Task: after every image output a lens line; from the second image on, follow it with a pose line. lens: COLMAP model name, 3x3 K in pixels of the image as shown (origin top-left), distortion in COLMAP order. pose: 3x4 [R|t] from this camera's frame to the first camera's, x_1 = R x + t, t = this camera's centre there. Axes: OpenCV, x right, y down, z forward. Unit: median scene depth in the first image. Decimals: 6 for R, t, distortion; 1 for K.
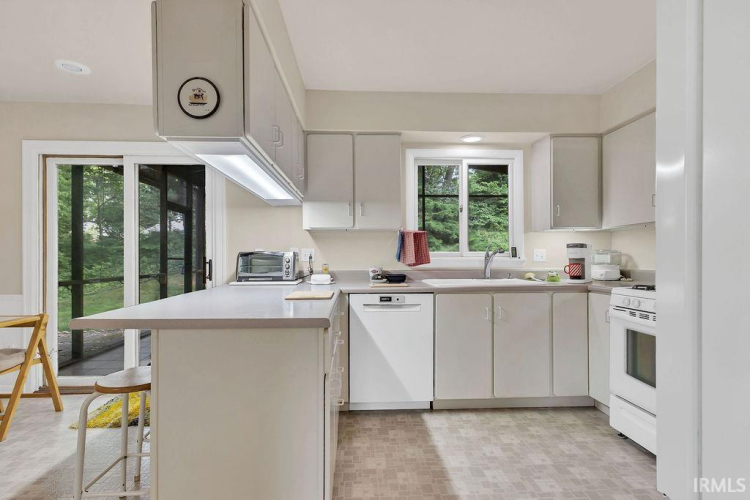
lens RADIAL K [[364.1, 0, 372.0], [0, 364.1, 255.7], [0, 0, 1]] dist [-0.000677, 0.000008]
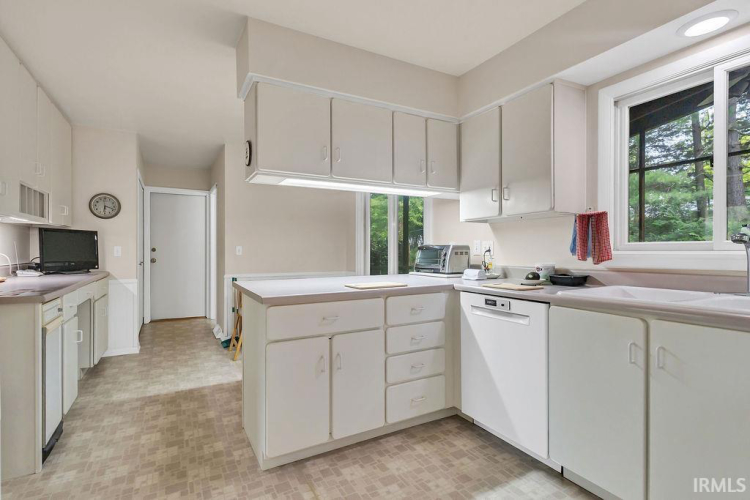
lens RADIAL K [[364.1, 0, 372.0], [0, 364.1, 255.7], [0, 0, 1]] dist [-0.000677, 0.000008]
pose [[0.447172, 0.017474, -0.894277, 0.639846], [-0.003040, 0.999833, 0.018016, 0.001802], [0.894443, -0.005337, 0.447150, 0.403546]]
